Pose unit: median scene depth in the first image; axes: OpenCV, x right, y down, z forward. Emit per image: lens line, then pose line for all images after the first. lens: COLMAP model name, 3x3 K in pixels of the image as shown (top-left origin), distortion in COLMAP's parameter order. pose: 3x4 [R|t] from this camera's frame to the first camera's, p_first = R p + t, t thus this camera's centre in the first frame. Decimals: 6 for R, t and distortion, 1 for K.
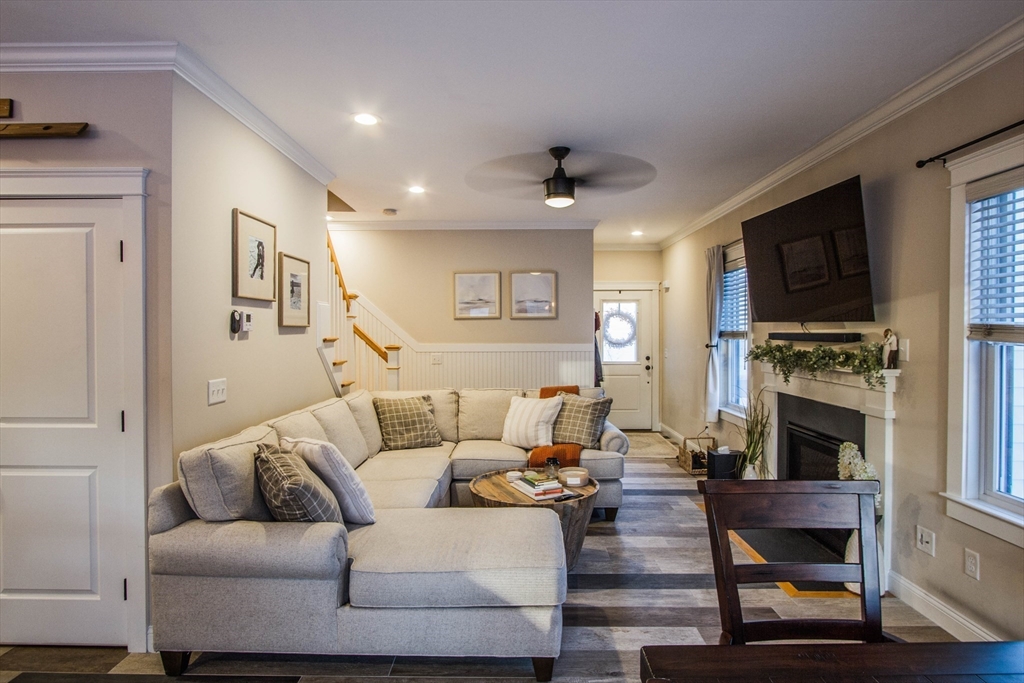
lens RADIAL K [[548.5, 0, 513.2], [0, 548.5, 334.5], [0, 0, 1]] dist [-0.012892, -0.000316]
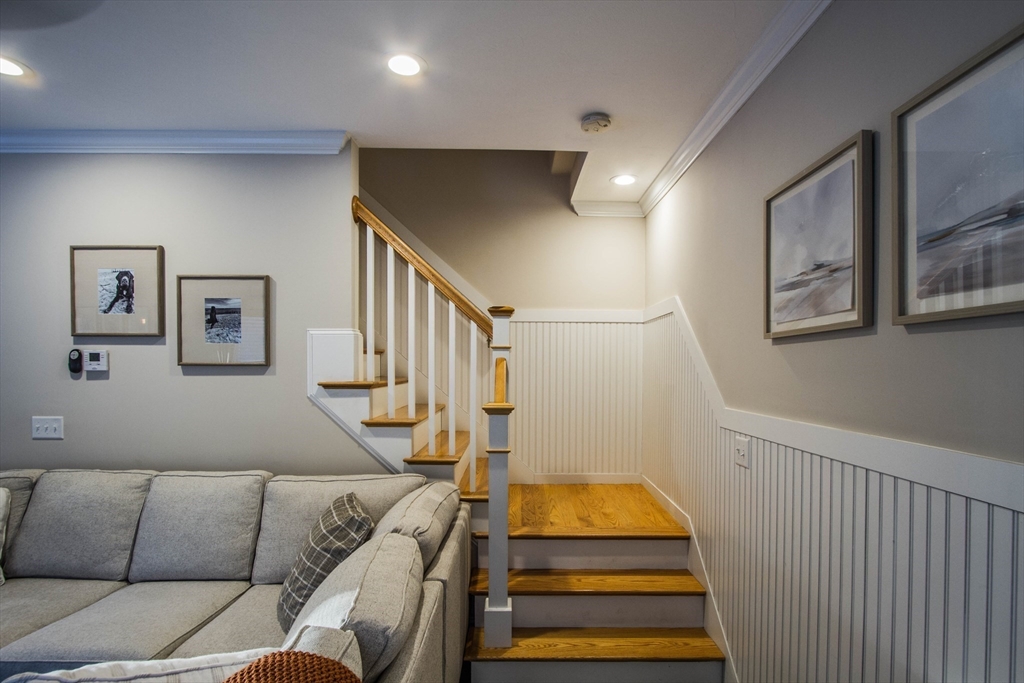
lens RADIAL K [[517.9, 0, 523.8], [0, 517.9, 372.7], [0, 0, 1]] dist [-0.002137, 0.000733]
pose [[0.012964, 0.012061, -0.999843, 0.402297], [-0.009825, 0.999881, 0.011934, -0.020219], [0.999868, 0.009668, 0.013080, 1.669534]]
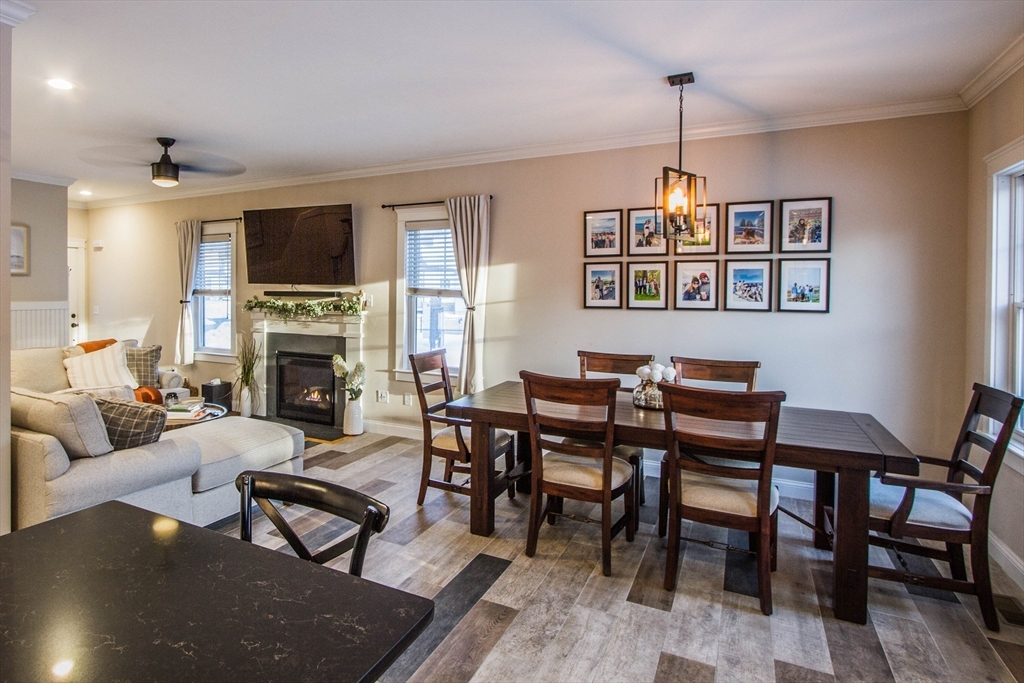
lens RADIAL K [[578.6, 0, 399.9], [0, 578.6, 299.3], [0, 0, 1]] dist [-0.012259, 0.000735]
pose [[0.507427, -0.009091, 0.861647, -0.894990], [-0.001850, 0.999931, 0.011640, 0.000073], [-0.861693, -0.007500, 0.507375, -0.107722]]
